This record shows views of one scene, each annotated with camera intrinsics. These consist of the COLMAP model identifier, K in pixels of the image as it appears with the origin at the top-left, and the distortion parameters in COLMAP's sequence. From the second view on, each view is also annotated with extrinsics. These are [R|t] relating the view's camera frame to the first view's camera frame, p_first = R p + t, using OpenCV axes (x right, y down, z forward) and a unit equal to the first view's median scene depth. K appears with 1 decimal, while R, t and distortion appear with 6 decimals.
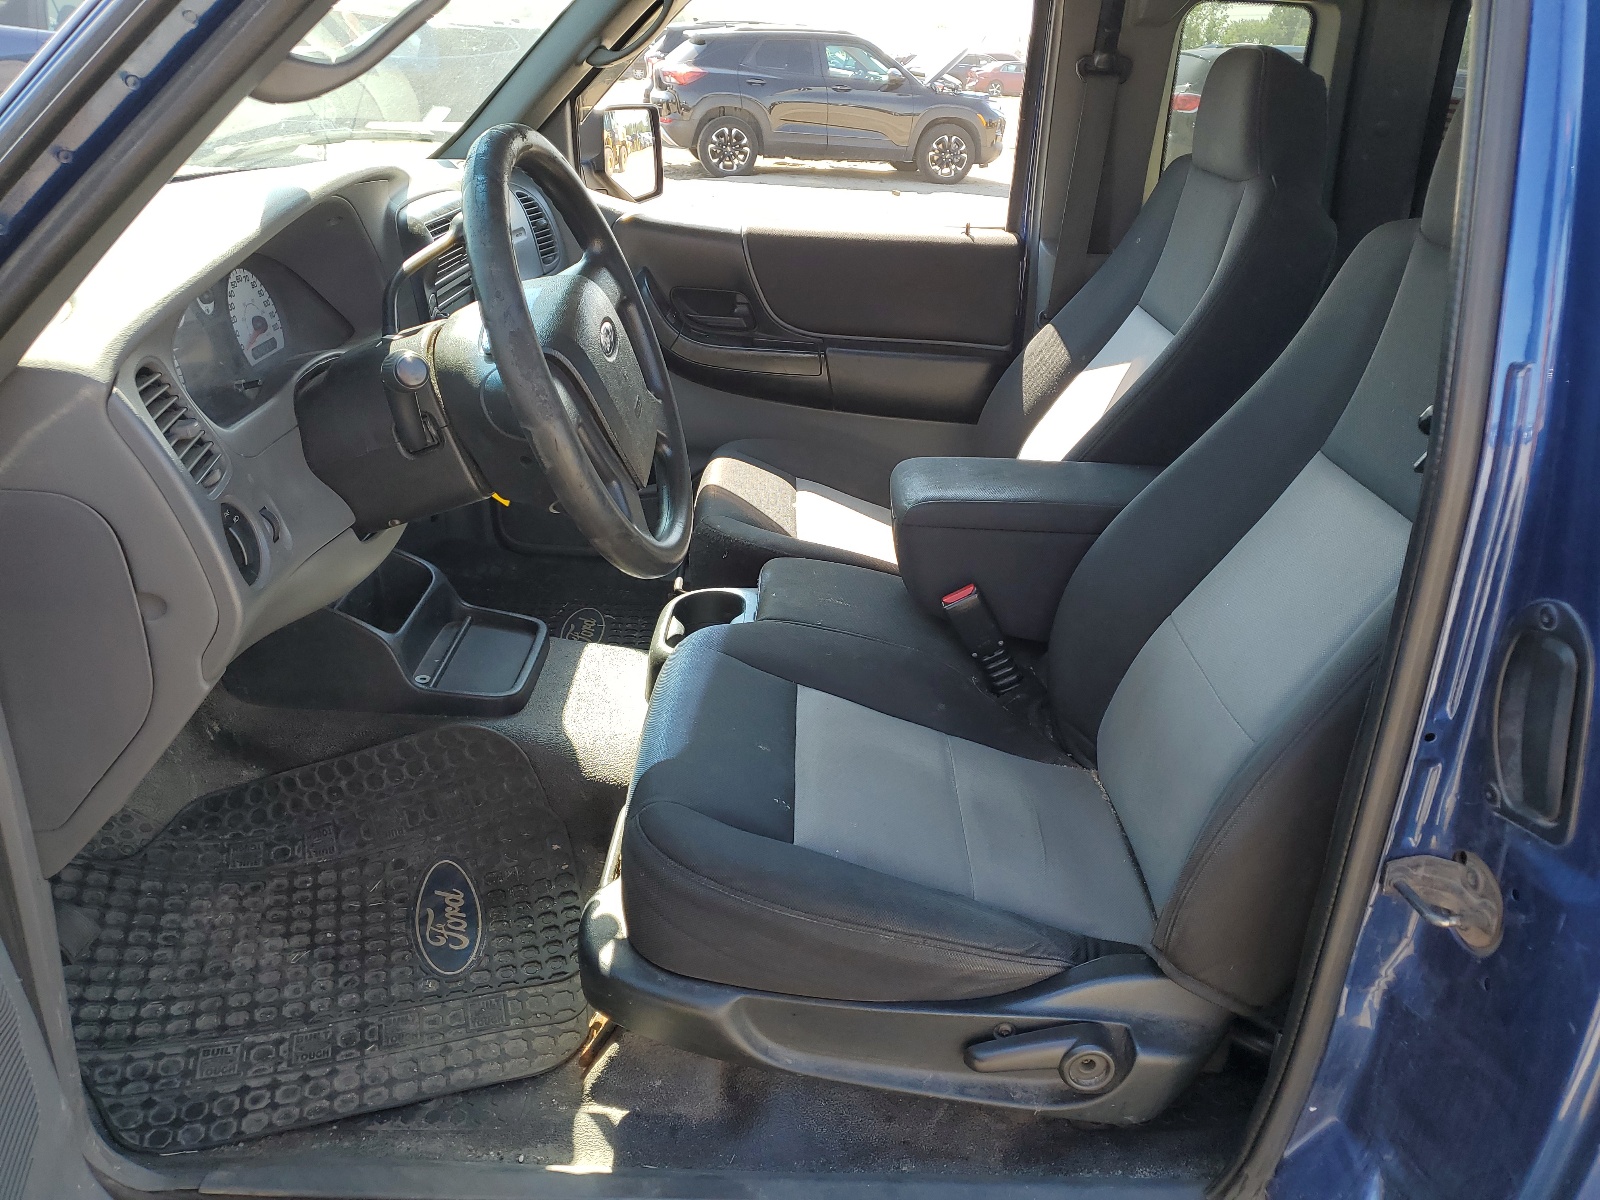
lens RADIAL K [[1184.1, 0, 805.4], [0, 1184.1, 607.4], [0, 0, 1]] dist [-0.008922, 0.004673]
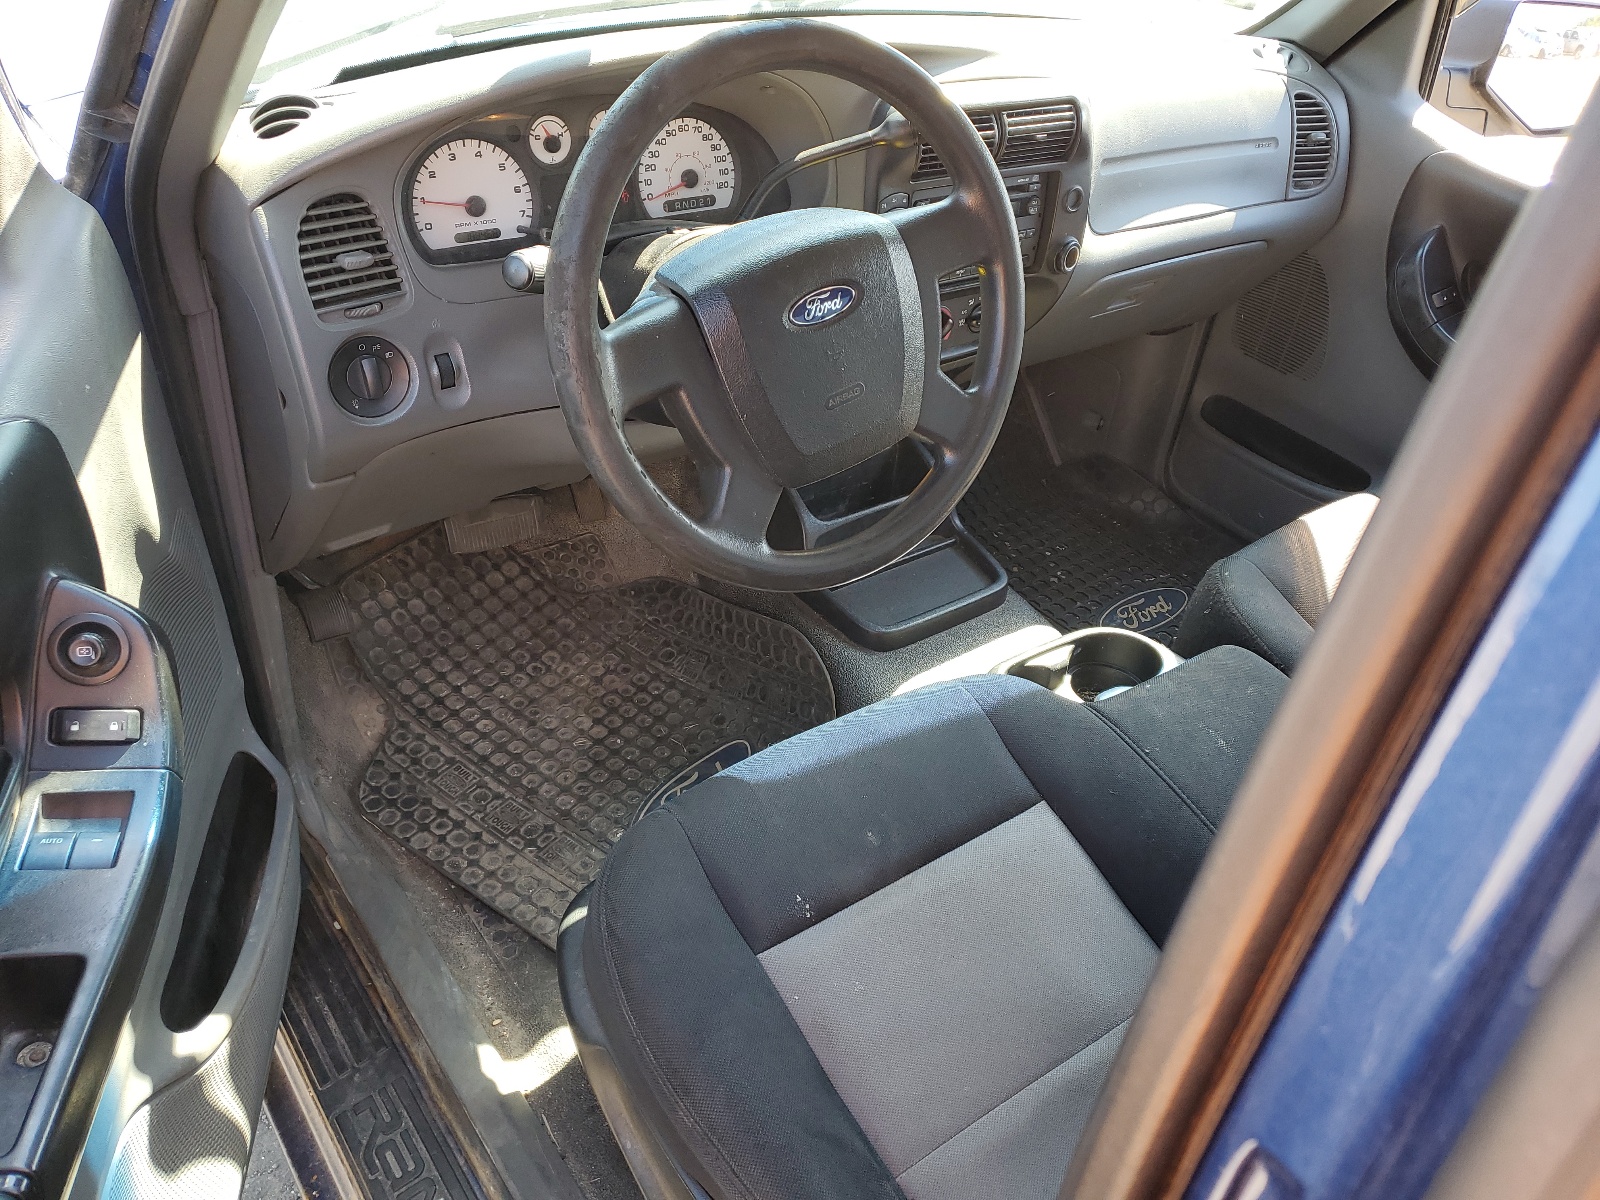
lens RADIAL K [[1184.1, 0, 801.6], [0, 1184.1, 588.8], [0, 0, 1]] dist [-0.008922, 0.004673]
pose [[0.611586, 0.462461, -0.641944, 0.361829], [-0.389314, 0.882257, 0.264681, -0.217837], [0.688765, 0.088043, 0.719619, 0.352244]]
